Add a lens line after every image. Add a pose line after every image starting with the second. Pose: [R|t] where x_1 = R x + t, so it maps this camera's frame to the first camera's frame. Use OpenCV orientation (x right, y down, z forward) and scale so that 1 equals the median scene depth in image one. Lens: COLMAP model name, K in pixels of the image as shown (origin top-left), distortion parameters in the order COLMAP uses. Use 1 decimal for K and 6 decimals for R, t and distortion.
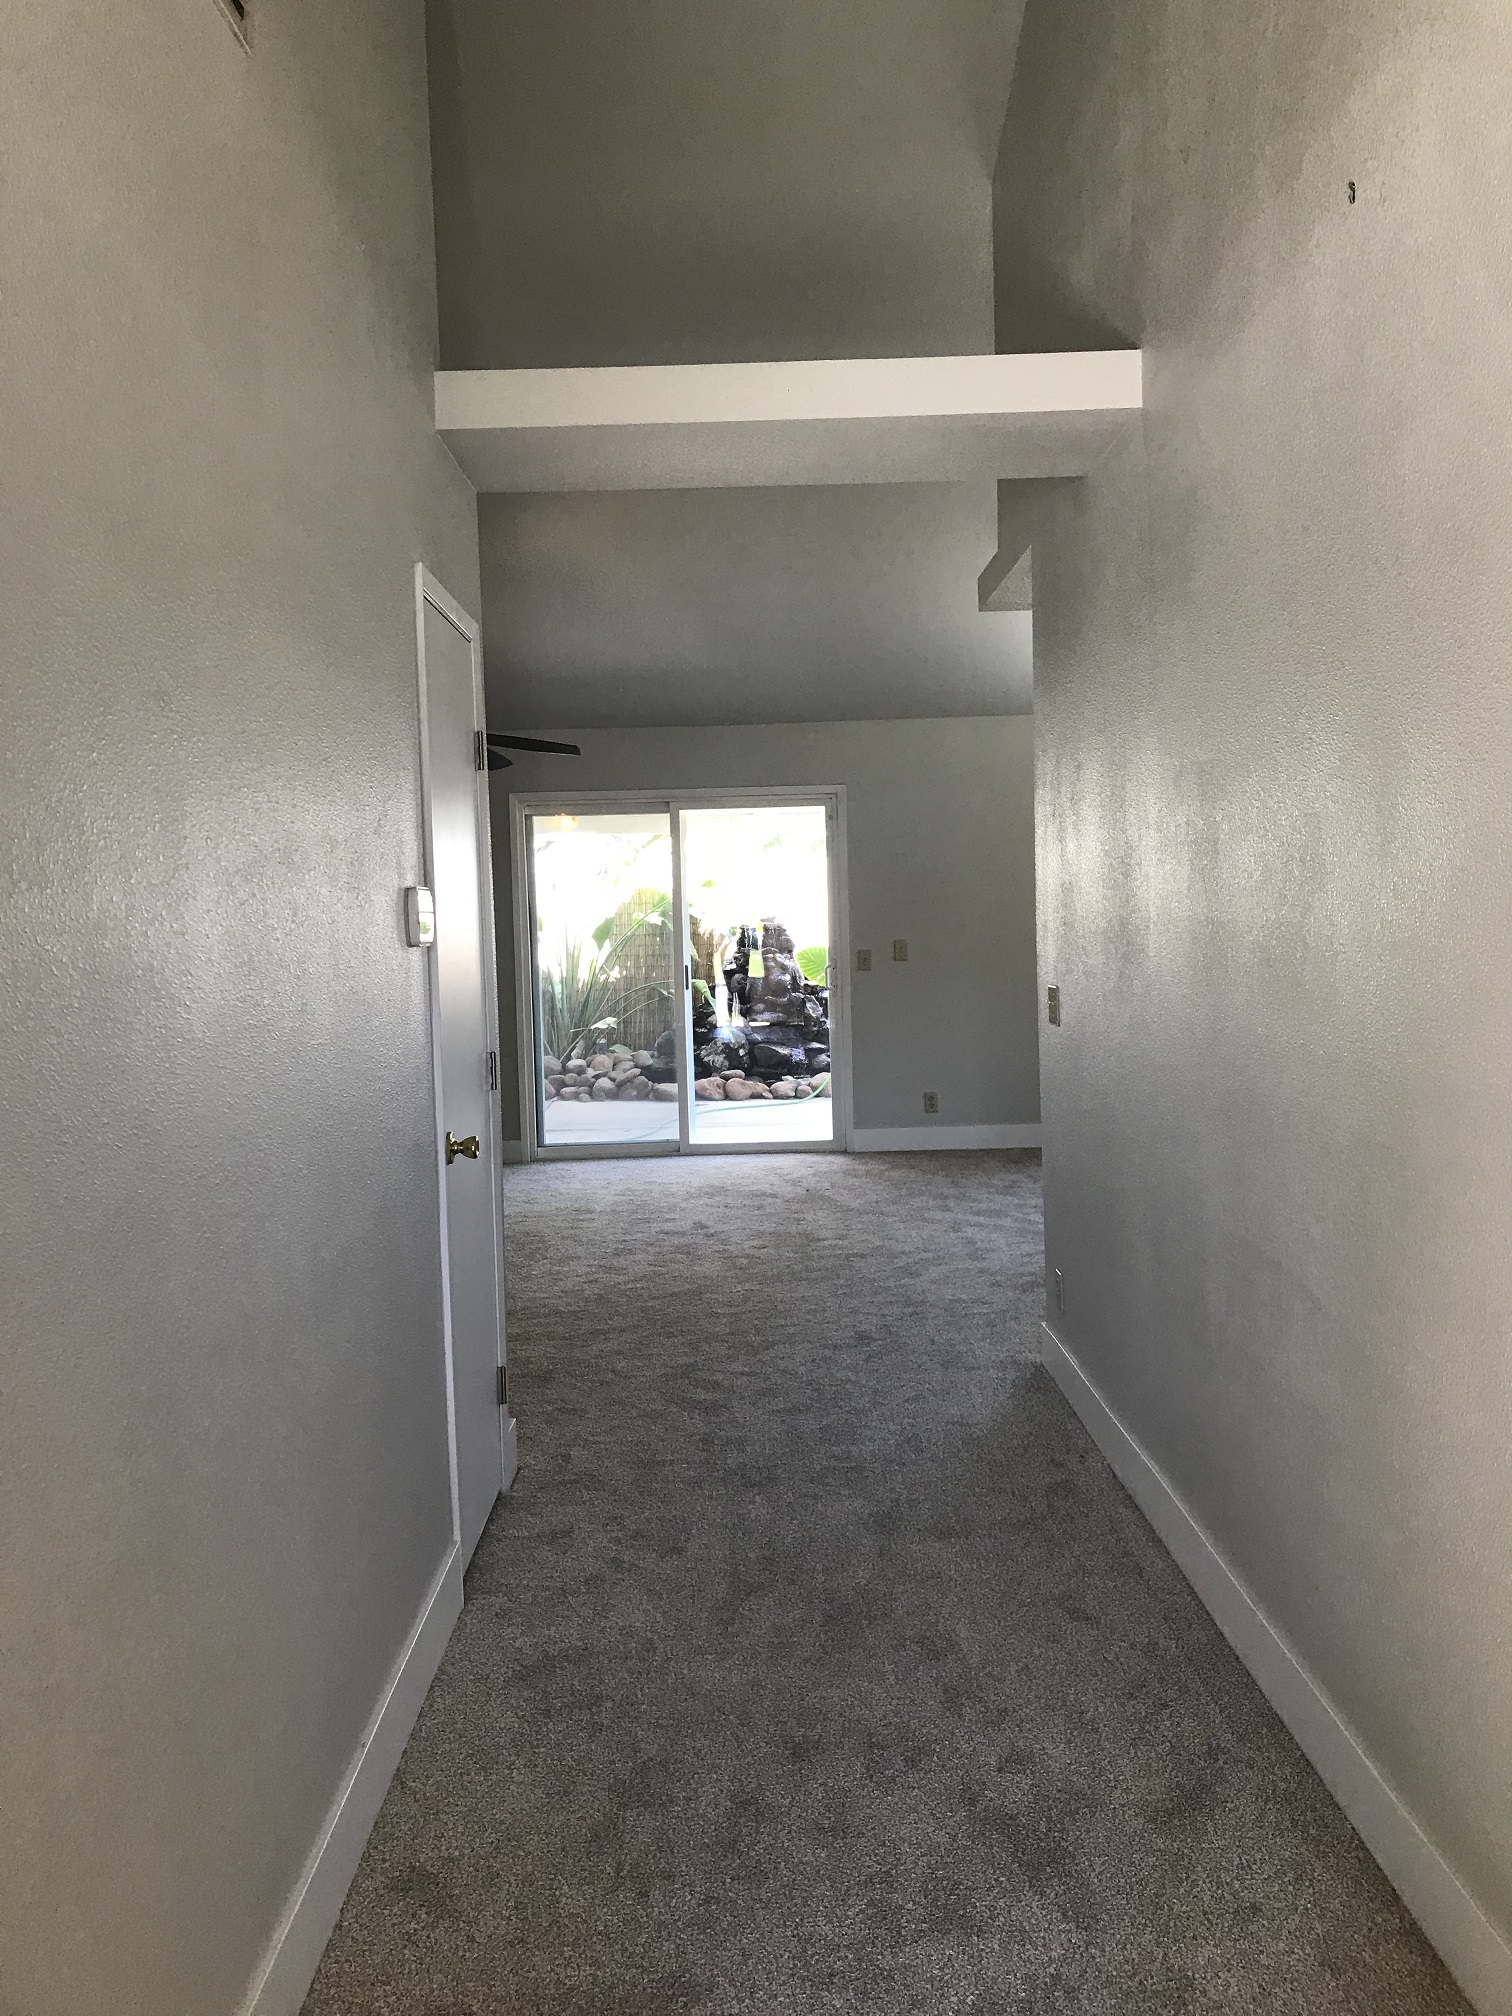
lens RADIAL K [[1671.6, 0, 759.7], [0, 1671.6, 983.9], [0, 0, 1]] dist [0.038161, -0.002380]
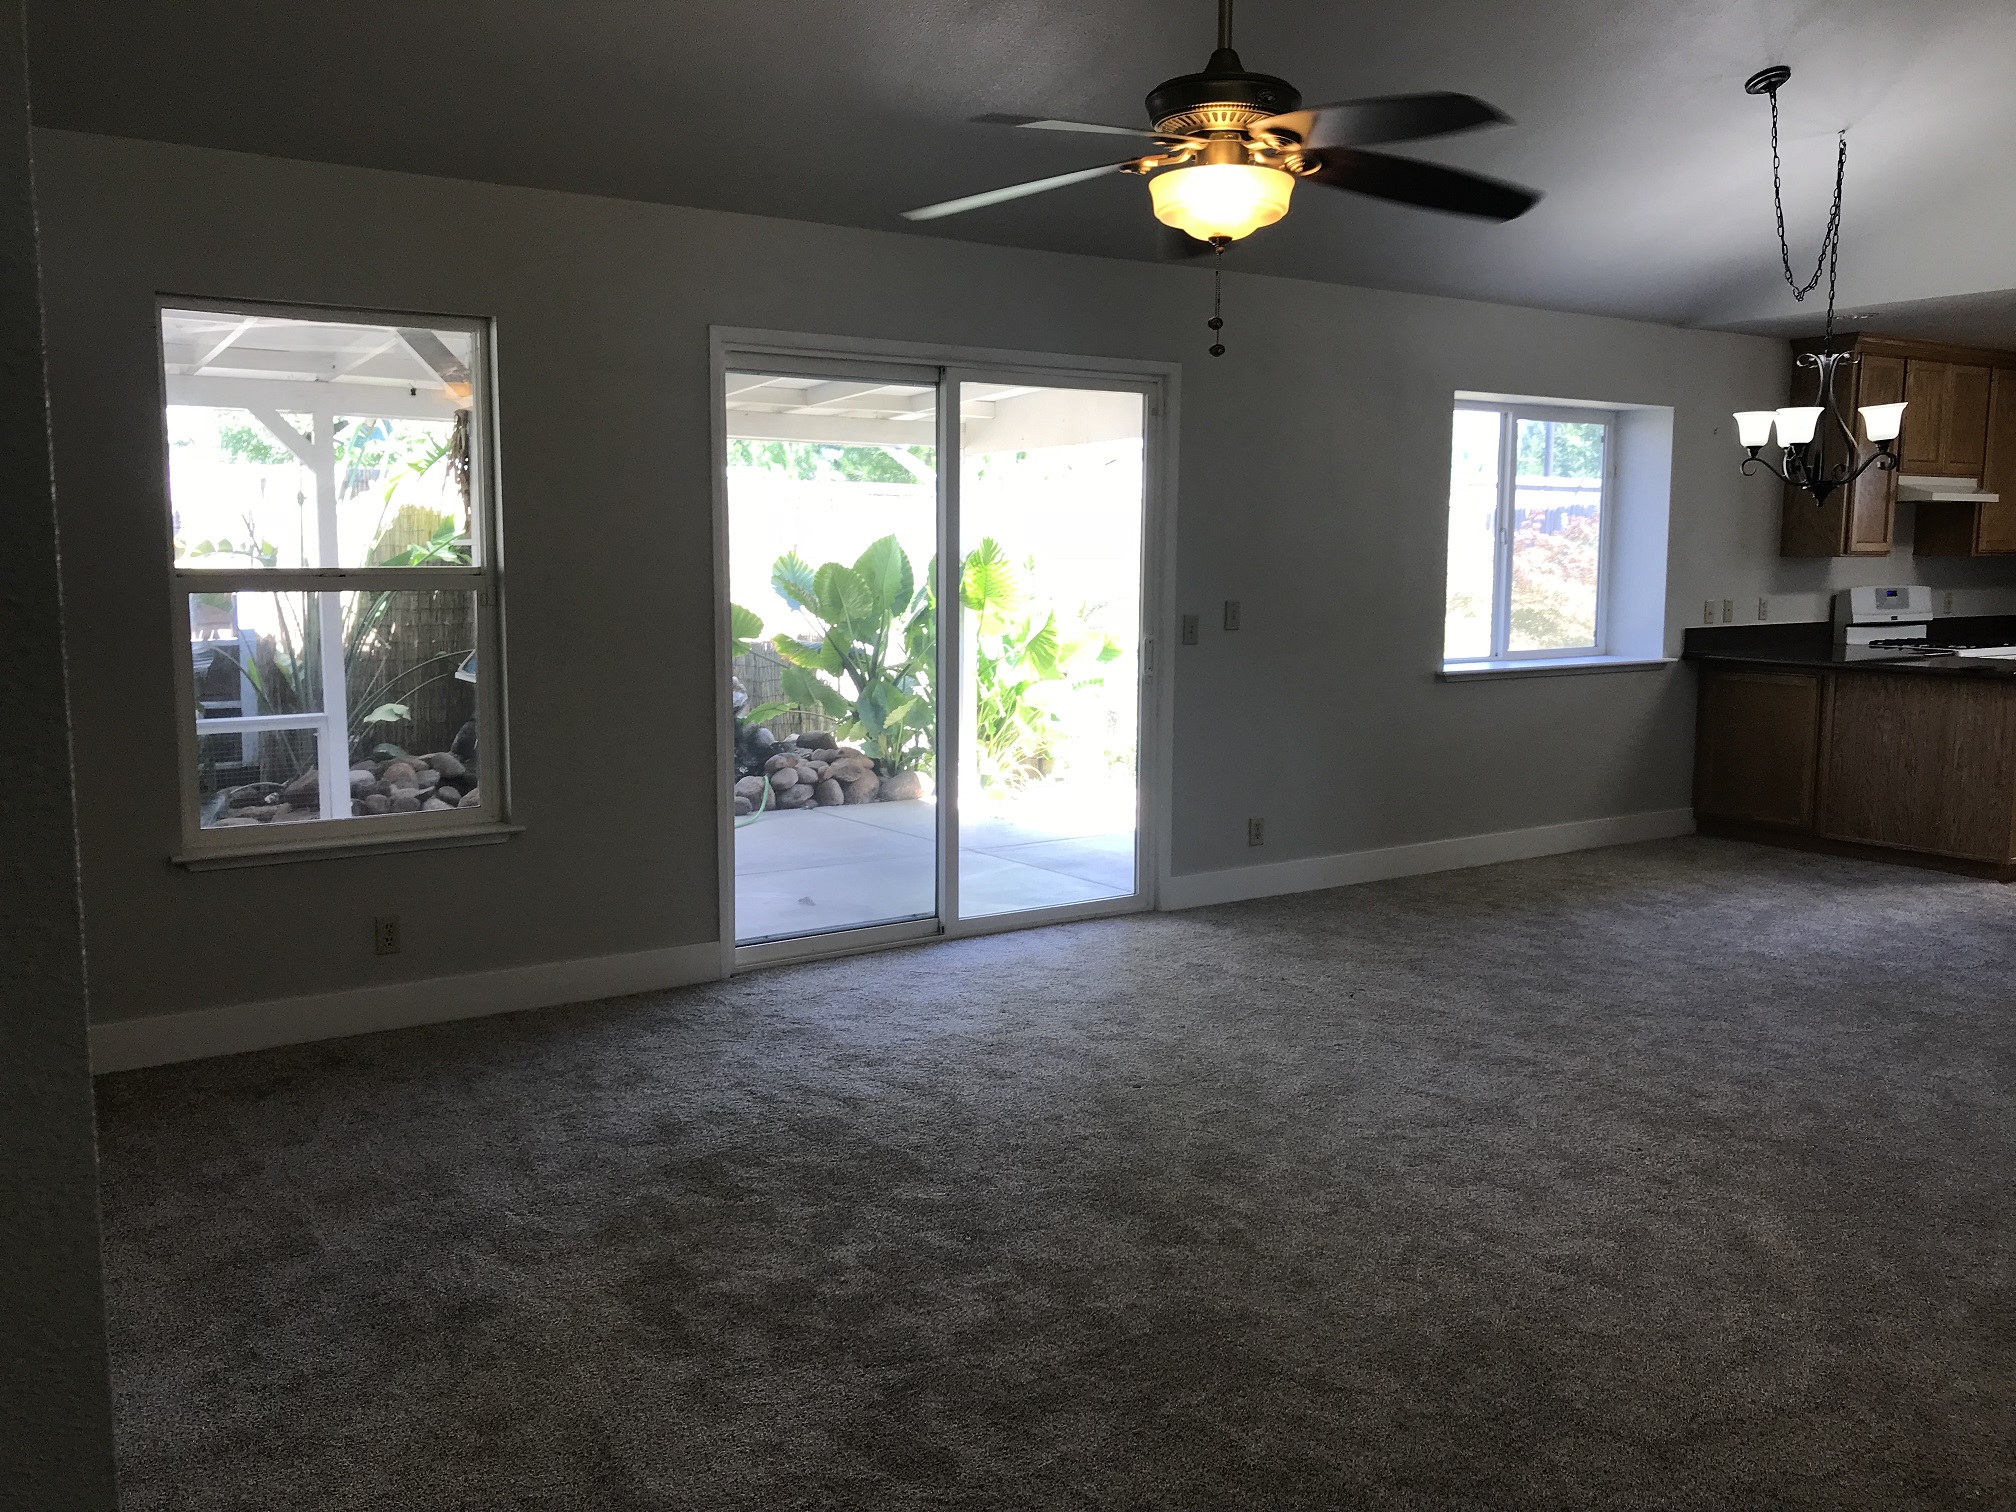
lens RADIAL K [[1671.6, 0, 1004.9], [0, 1671.6, 750.0], [0, 0, 1]] dist [0.038161, -0.002380]
pose [[0.840673, -0.039958, 0.540066, -0.362358], [0.000623, 0.997345, 0.072821, -0.014761], [-0.541542, -0.060882, 0.838466, 0.462419]]
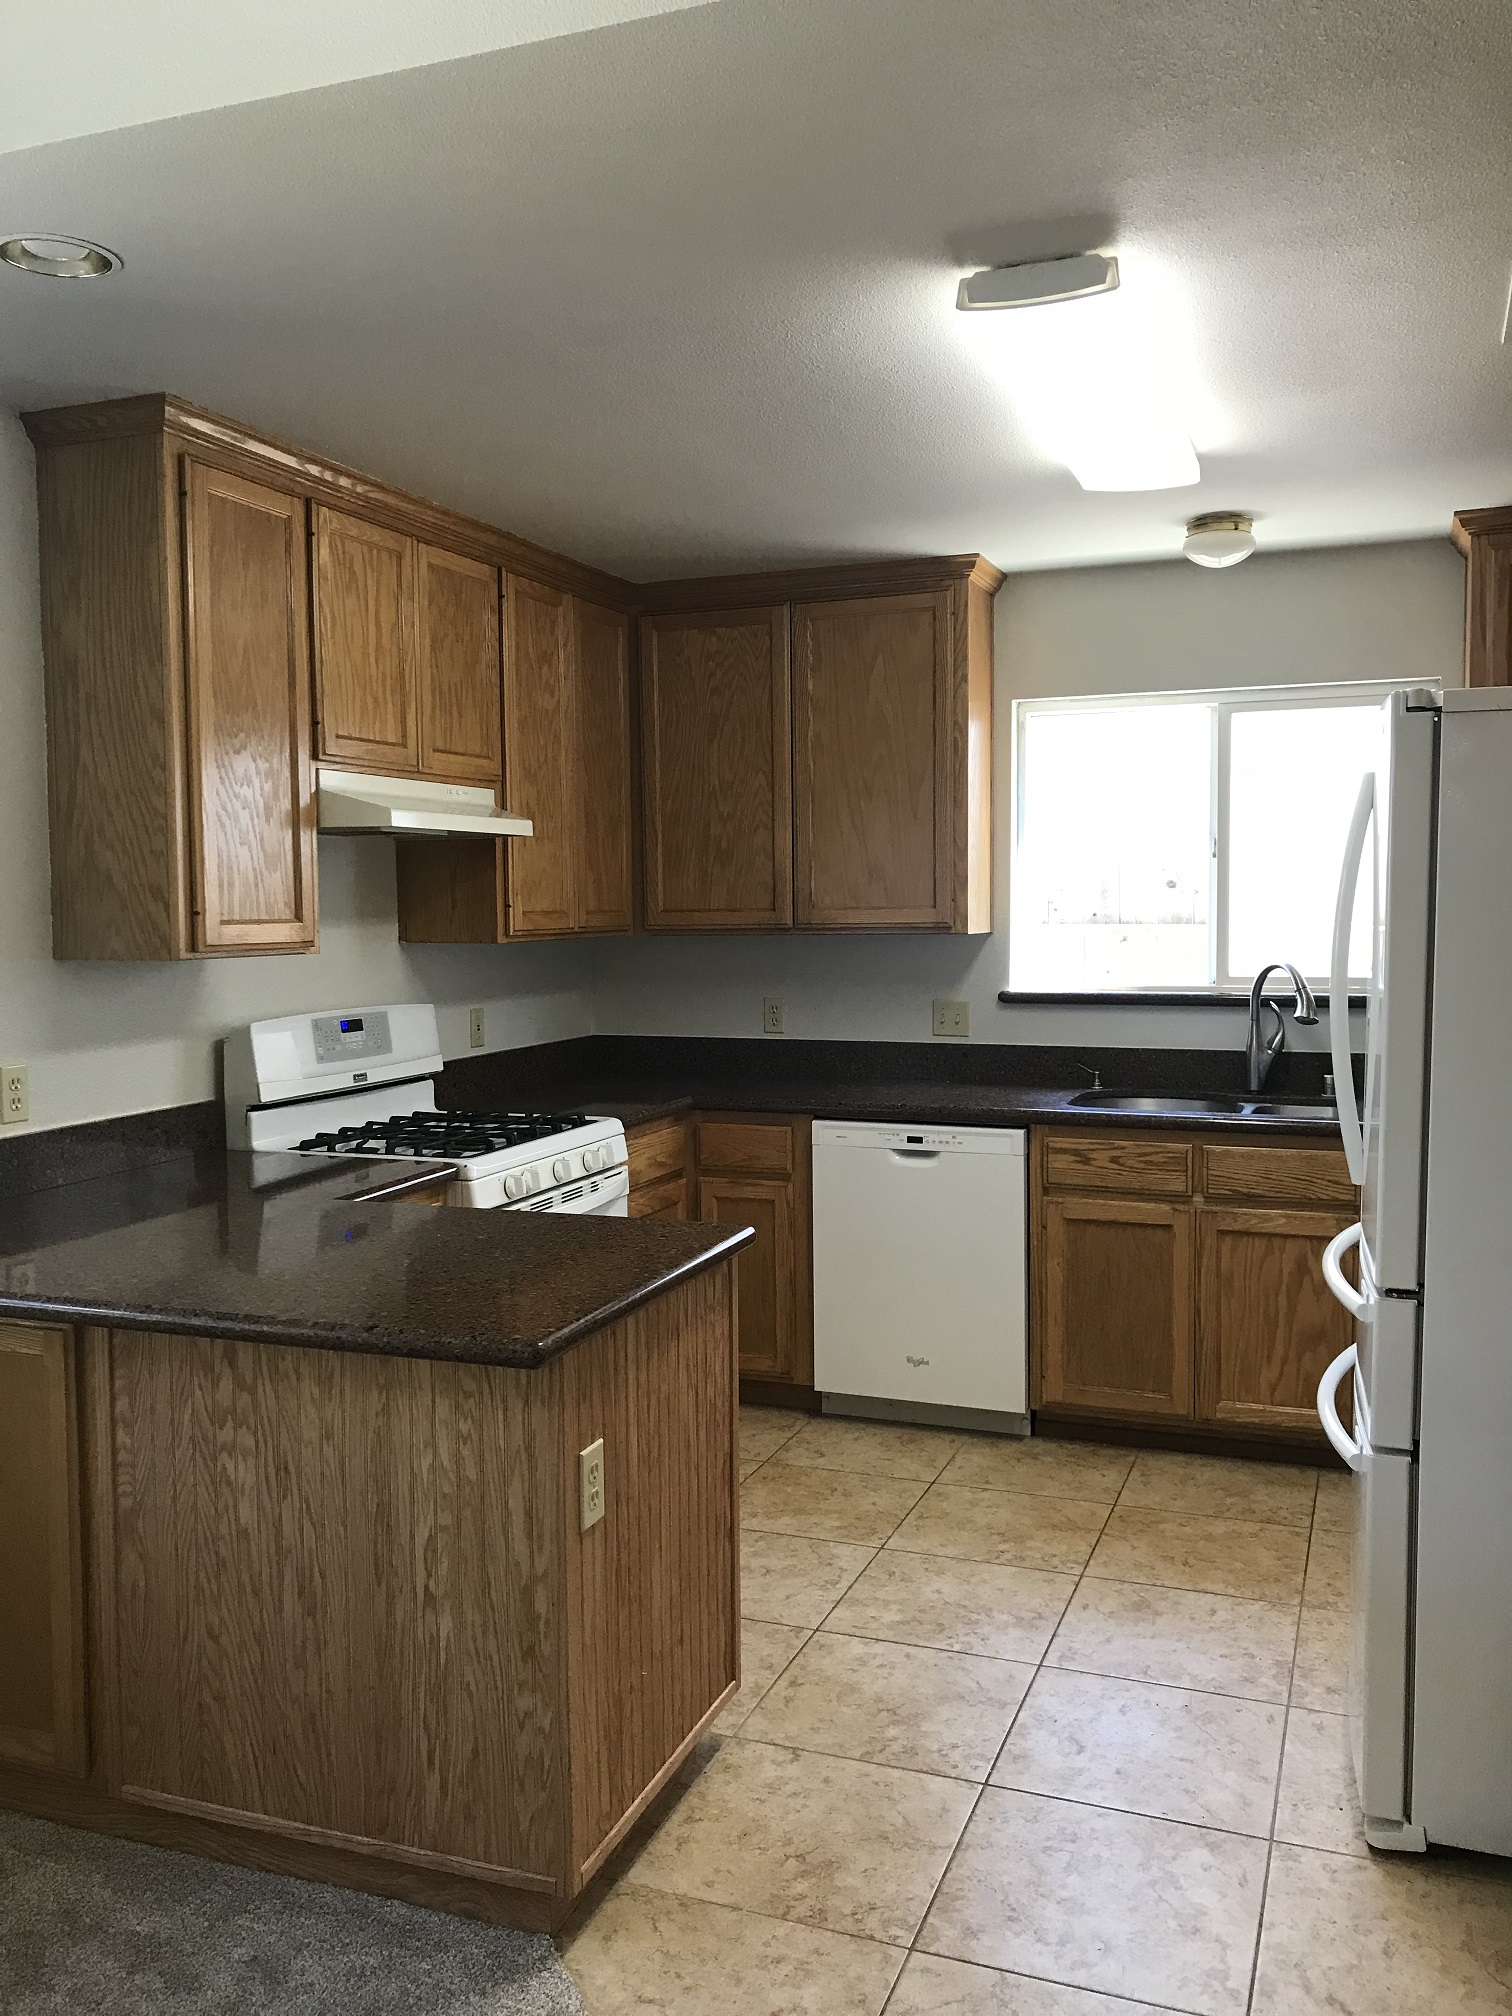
lens RADIAL K [[1659.5, 0, 788.5], [0, 1659.5, 1006.3], [0, 0, 1]] dist [0.014273, -0.001866]
pose [[0.361763, -0.042557, 0.931298, 0.190360], [0.039627, 0.998757, 0.030247, -0.045841], [-0.931427, 0.025963, 0.363000, 0.719784]]
